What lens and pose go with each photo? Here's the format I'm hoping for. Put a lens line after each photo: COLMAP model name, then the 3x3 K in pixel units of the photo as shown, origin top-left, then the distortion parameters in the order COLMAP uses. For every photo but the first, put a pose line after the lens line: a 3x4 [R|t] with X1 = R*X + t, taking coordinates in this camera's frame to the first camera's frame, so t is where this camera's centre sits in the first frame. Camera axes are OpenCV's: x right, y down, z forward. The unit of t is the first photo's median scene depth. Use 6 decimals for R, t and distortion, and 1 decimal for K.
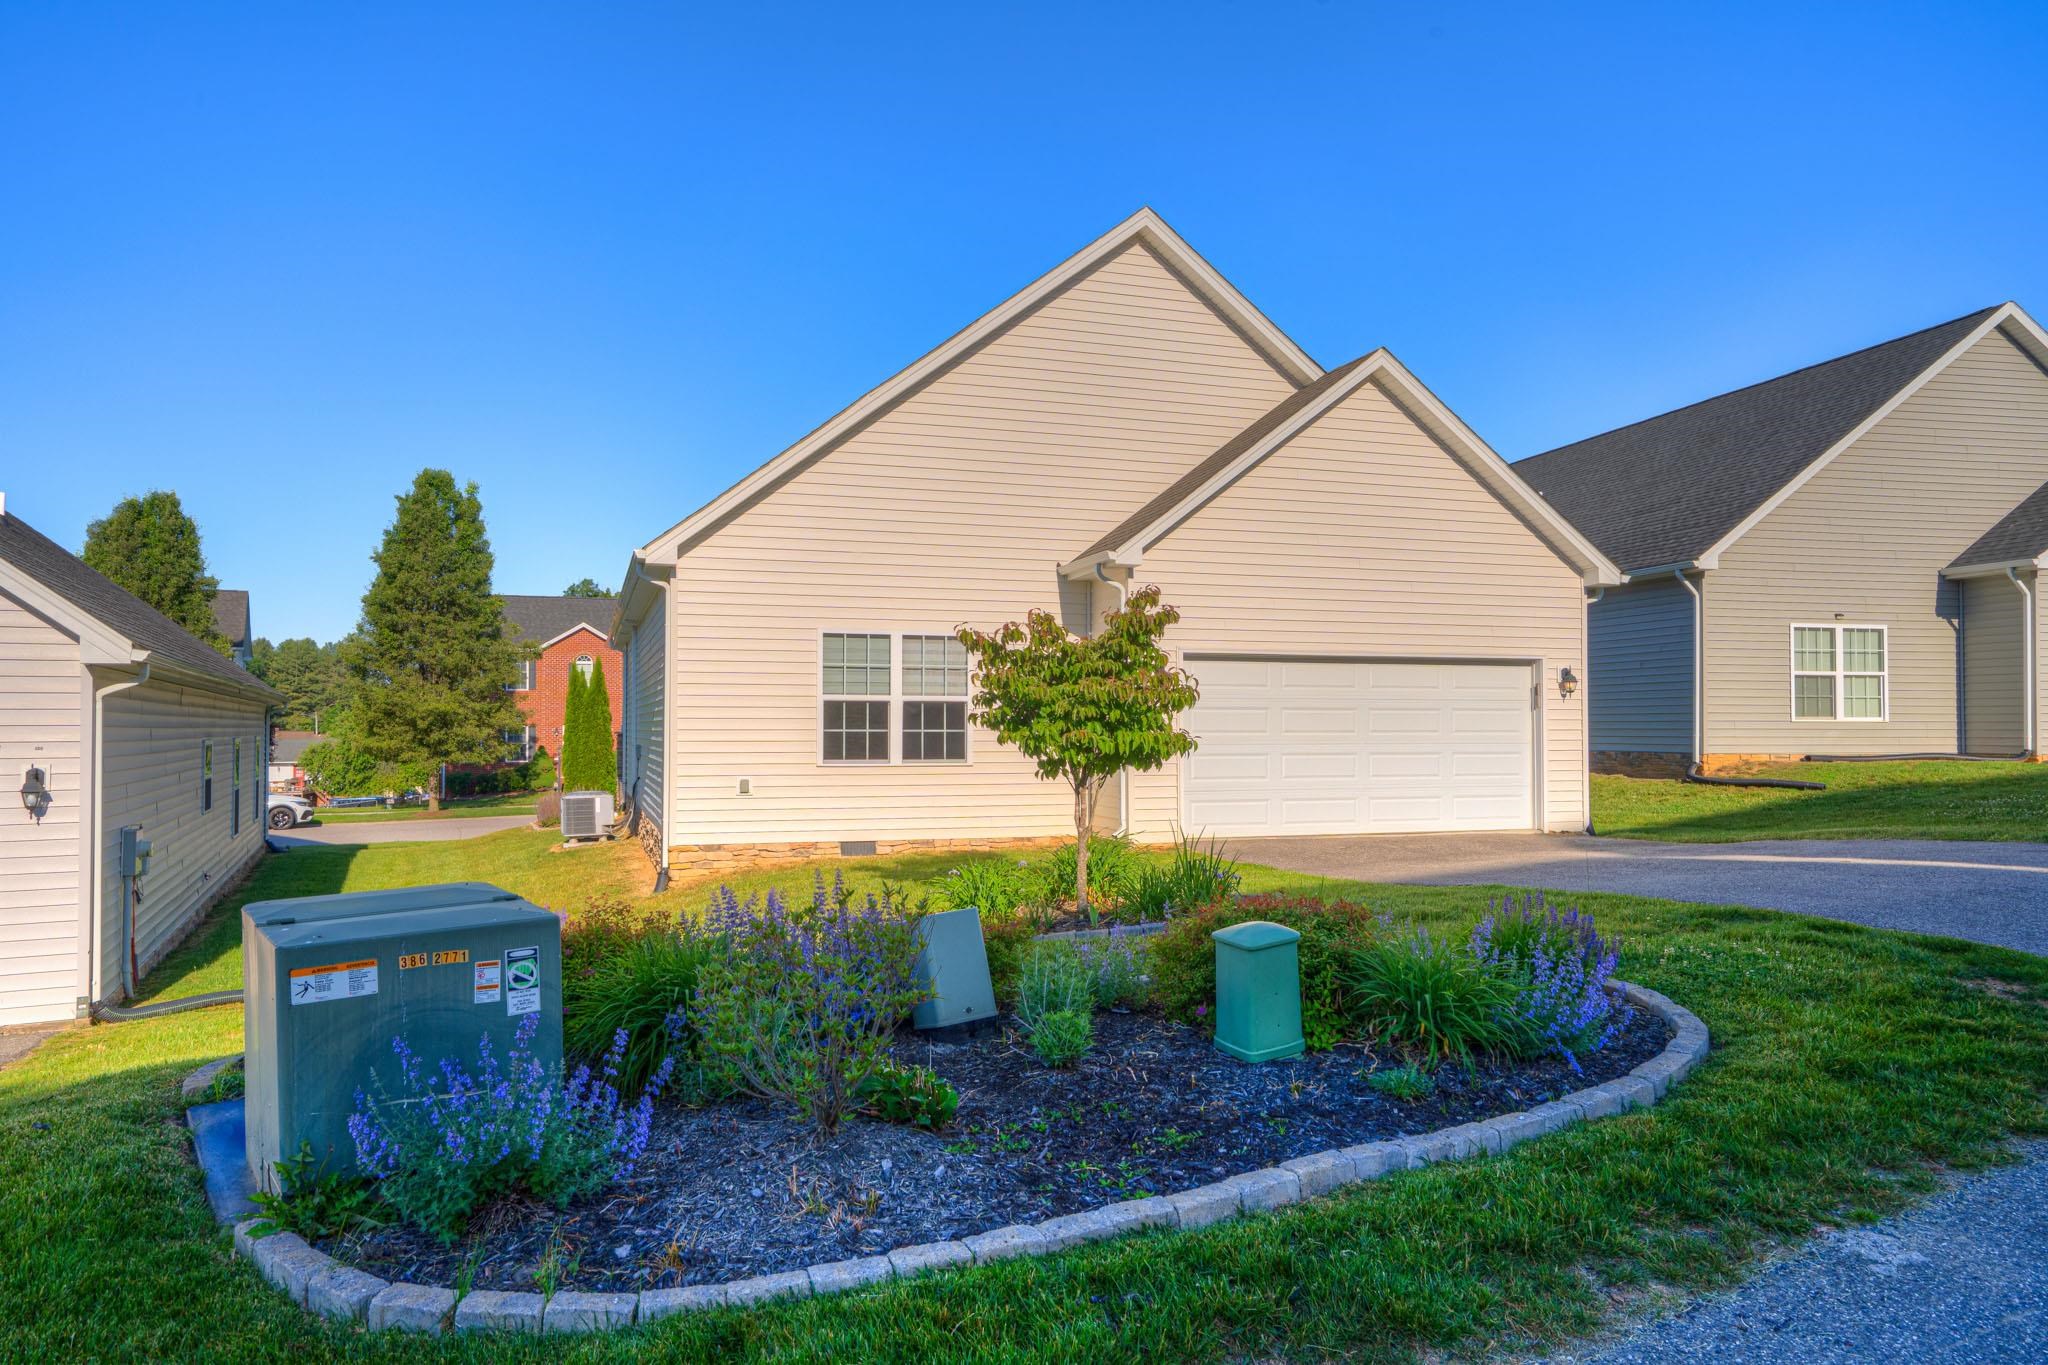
lens RADIAL K [[1619.4, 0, 1024.9], [0, 1619.4, 688.0], [0, 0, 1]] dist [-0.005101, -0.001845]
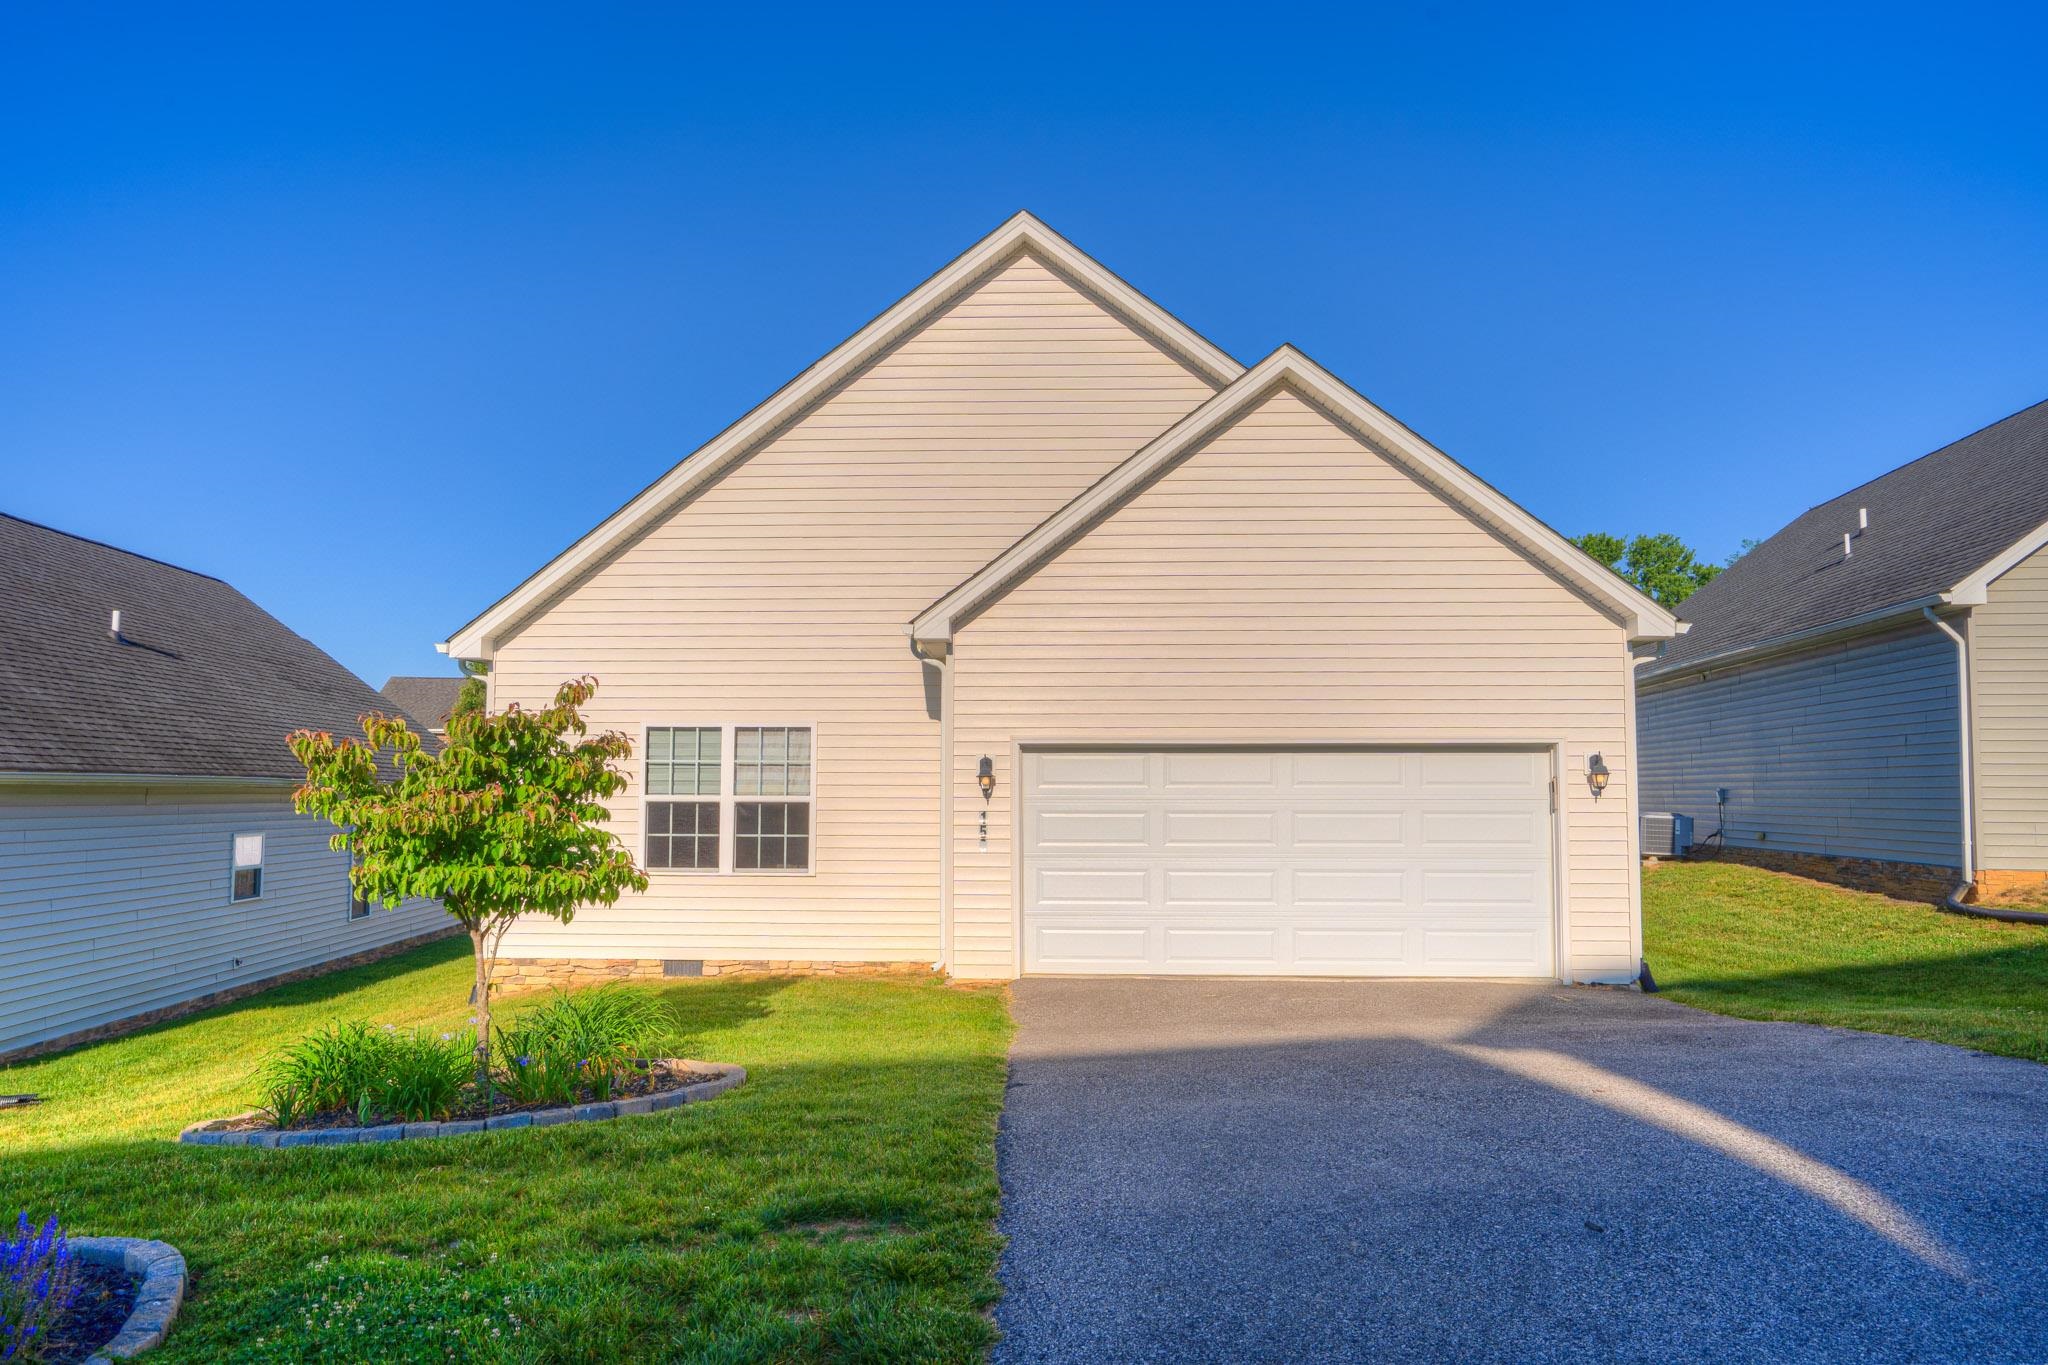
lens RADIAL K [[1619.4, 0, 1024.9], [0, 1619.4, 688.0], [0, 0, 1]] dist [-0.005101, -0.001845]
pose [[0.914435, -0.025641, -0.403919, 0.421496], [0.009333, 0.999062, -0.042292, -0.014883], [0.404624, 0.034903, 0.913817, 0.251180]]
